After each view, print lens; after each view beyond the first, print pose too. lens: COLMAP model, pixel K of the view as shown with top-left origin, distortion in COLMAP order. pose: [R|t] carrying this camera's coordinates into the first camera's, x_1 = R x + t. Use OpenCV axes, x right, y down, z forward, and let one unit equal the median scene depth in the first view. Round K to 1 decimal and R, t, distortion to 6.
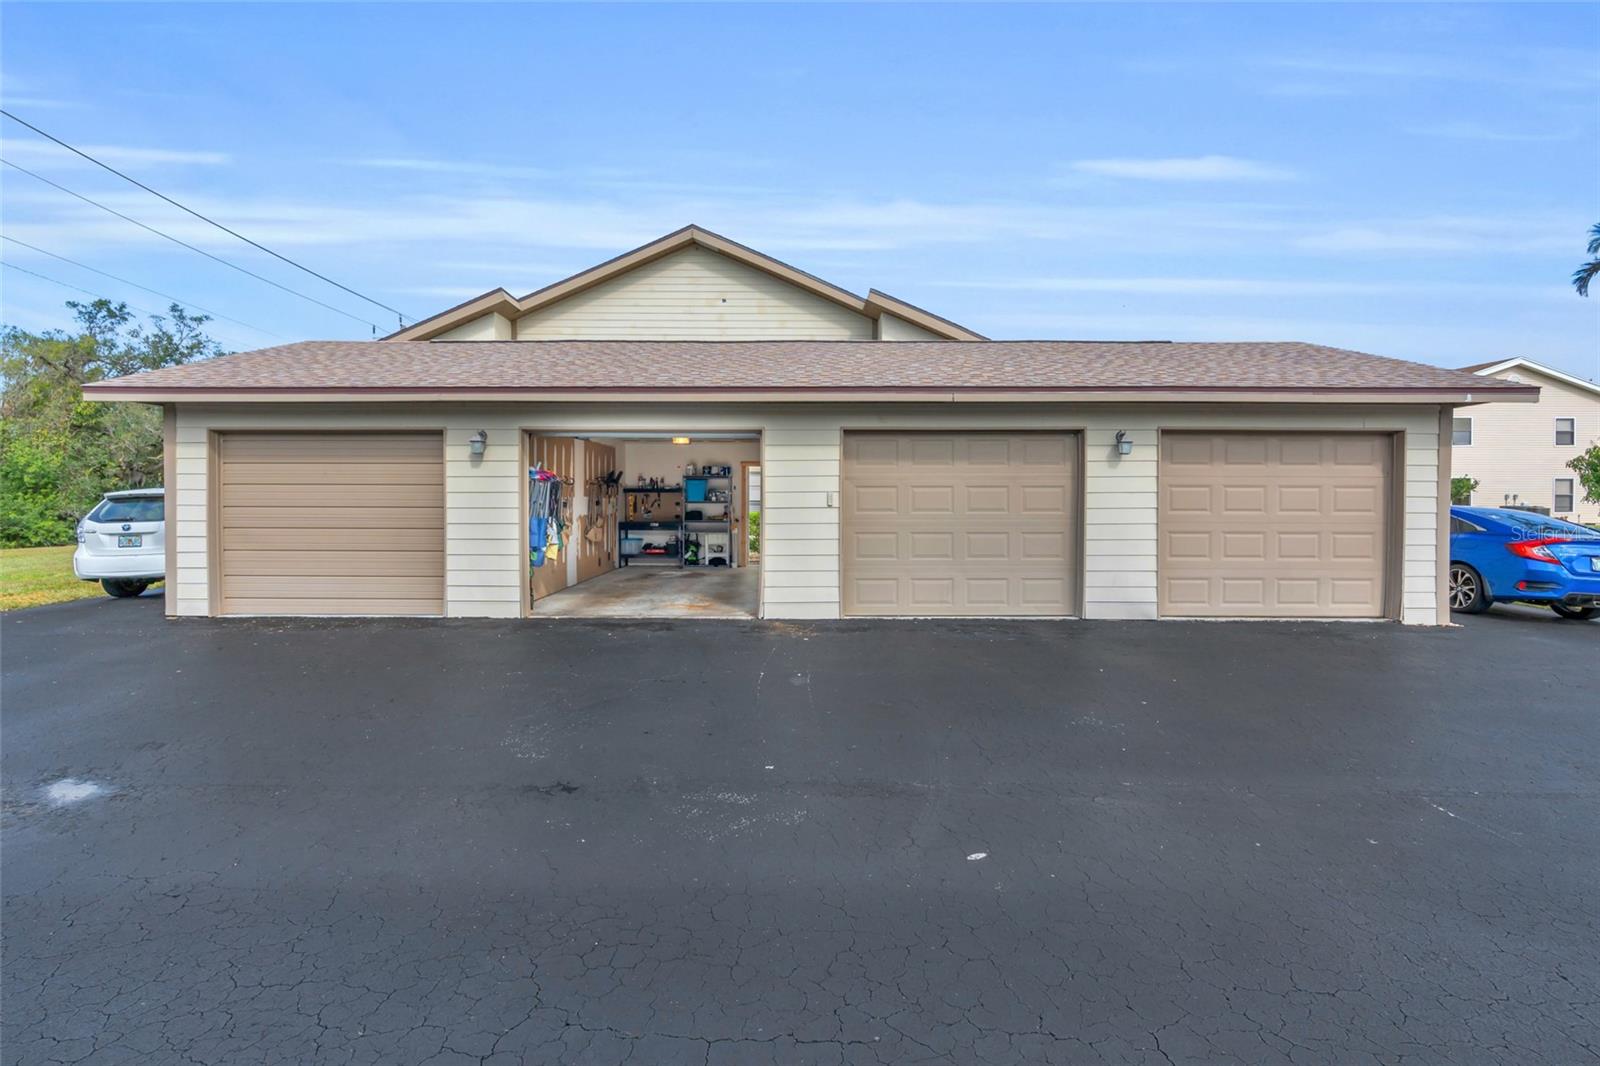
lens RADIAL K [[725.2, 0, 797.2], [0, 725.2, 530.8], [0, 0, 1]] dist [-0.004072, -0.000073]
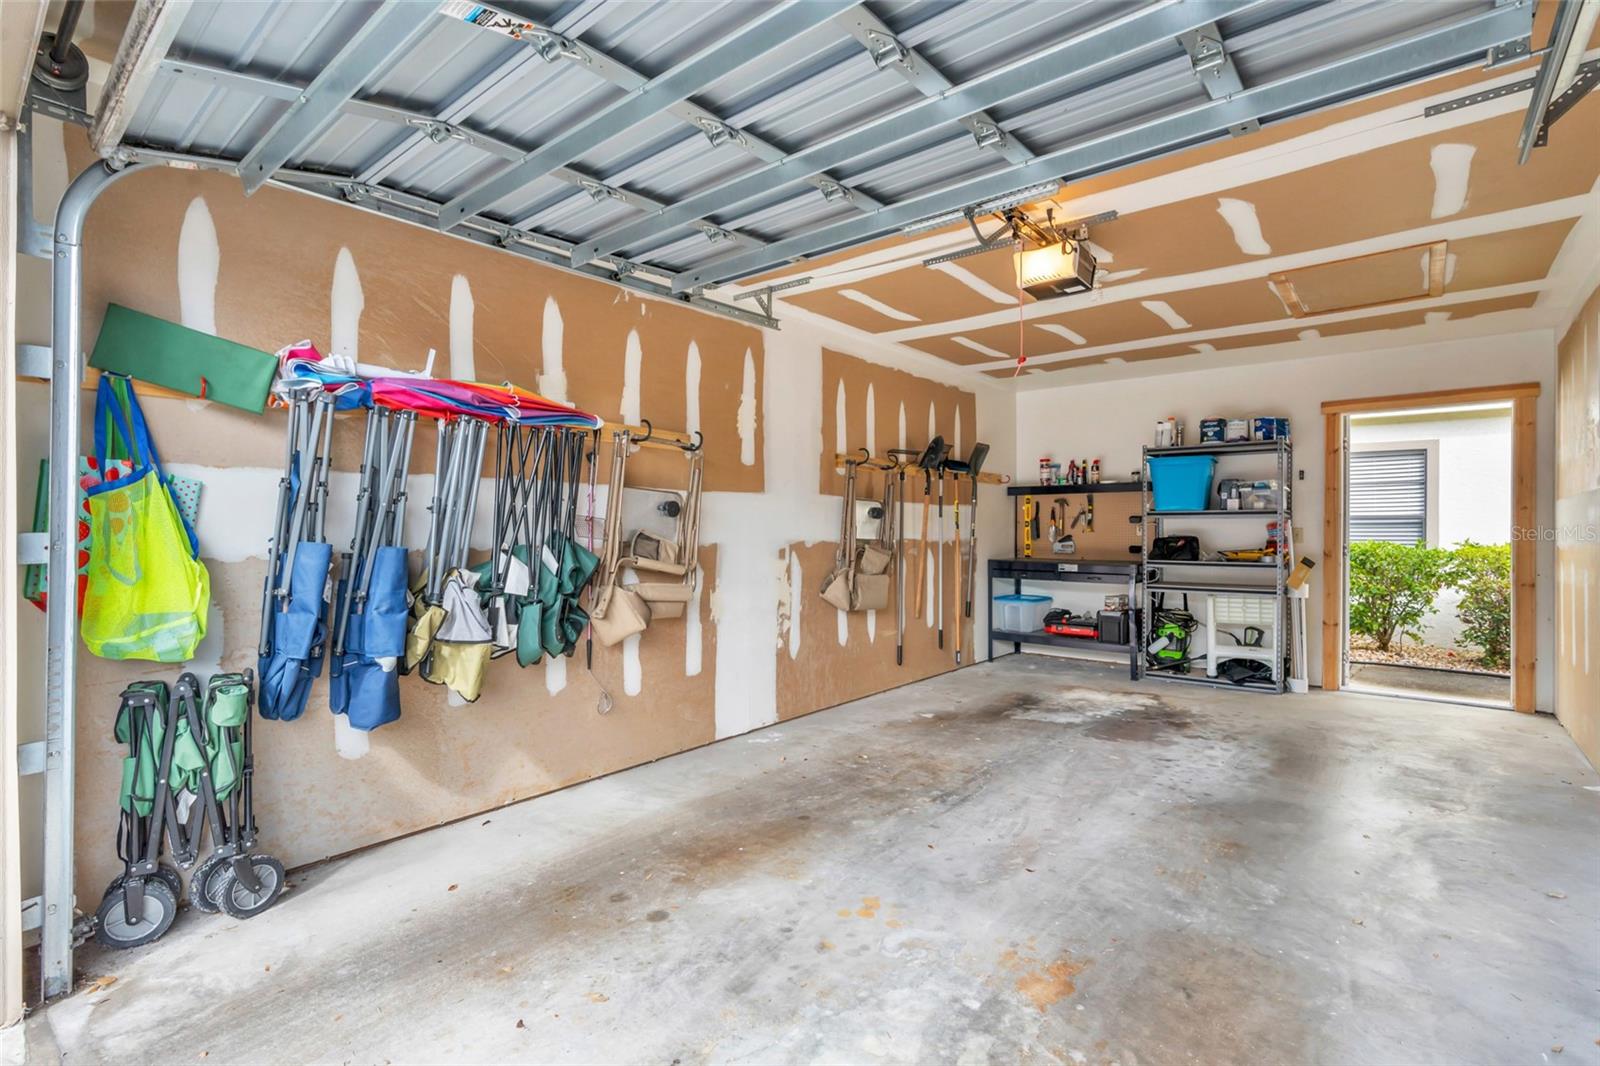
lens RADIAL K [[725.2, 0, 797.2], [0, 725.2, 530.8], [0, 0, 1]] dist [-0.004072, -0.000073]
pose [[0.755817, 0.000522, -0.654782, -0.038972], [-0.026102, 0.999229, -0.029333, -0.013169], [0.654262, 0.039262, 0.755248, 0.559211]]
